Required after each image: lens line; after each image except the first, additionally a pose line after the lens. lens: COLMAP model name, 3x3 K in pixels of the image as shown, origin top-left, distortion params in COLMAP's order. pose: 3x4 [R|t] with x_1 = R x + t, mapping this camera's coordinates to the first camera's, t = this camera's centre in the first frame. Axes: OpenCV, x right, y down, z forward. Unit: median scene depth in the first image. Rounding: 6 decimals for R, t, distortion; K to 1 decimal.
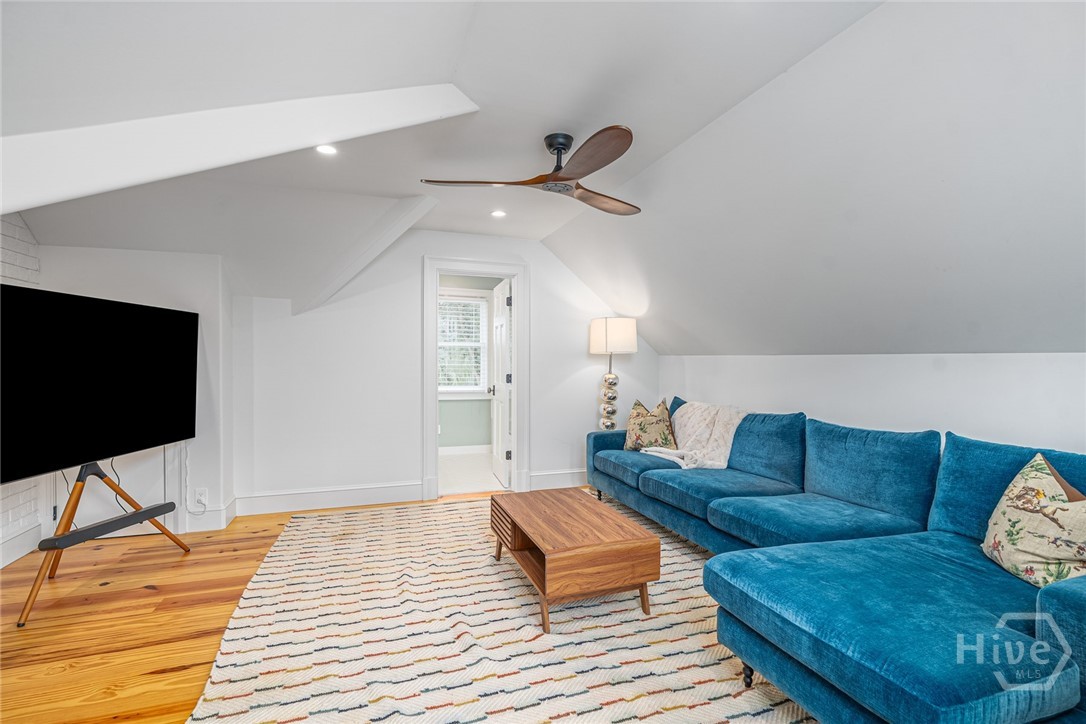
lens RADIAL K [[494.8, 0, 547.7], [0, 494.8, 363.1], [0, 0, 1]] dist [-0.004351, 0.001574]
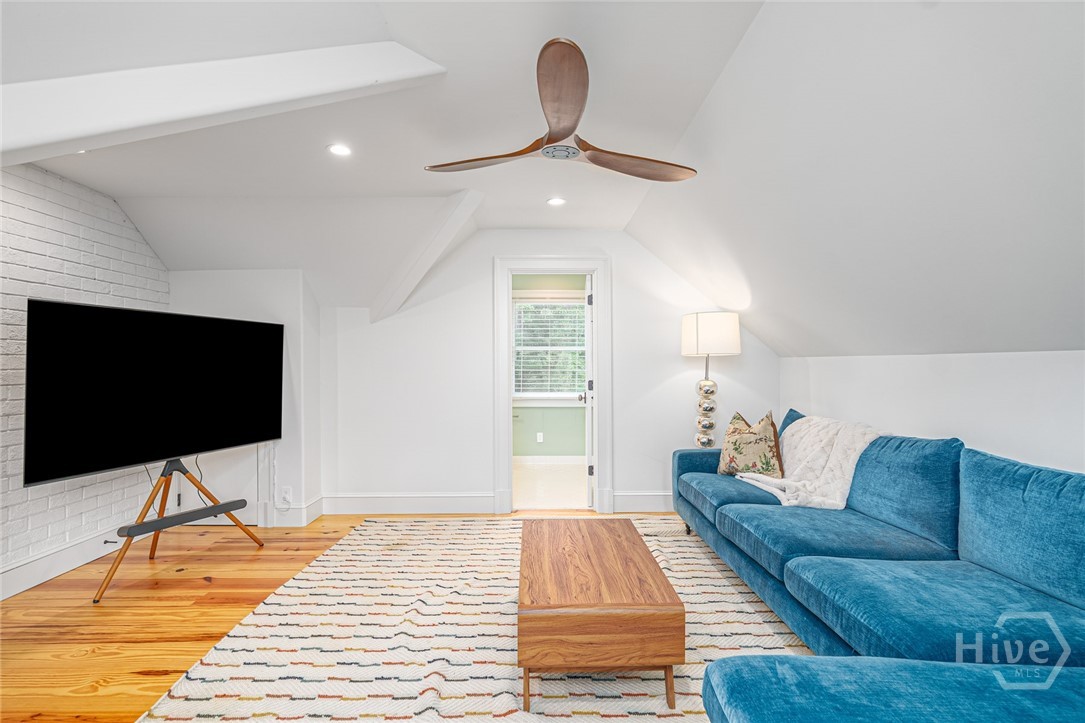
lens RADIAL K [[494.4, 0, 543.8], [0, 494.4, 362.2], [0, 0, 1]] dist [-0.004351, 0.001574]
pose [[0.945972, -0.010980, -0.324061, 0.215501], [0.006933, 0.999883, -0.013640, 0.001498], [0.324173, 0.010656, 0.945938, 0.191726]]
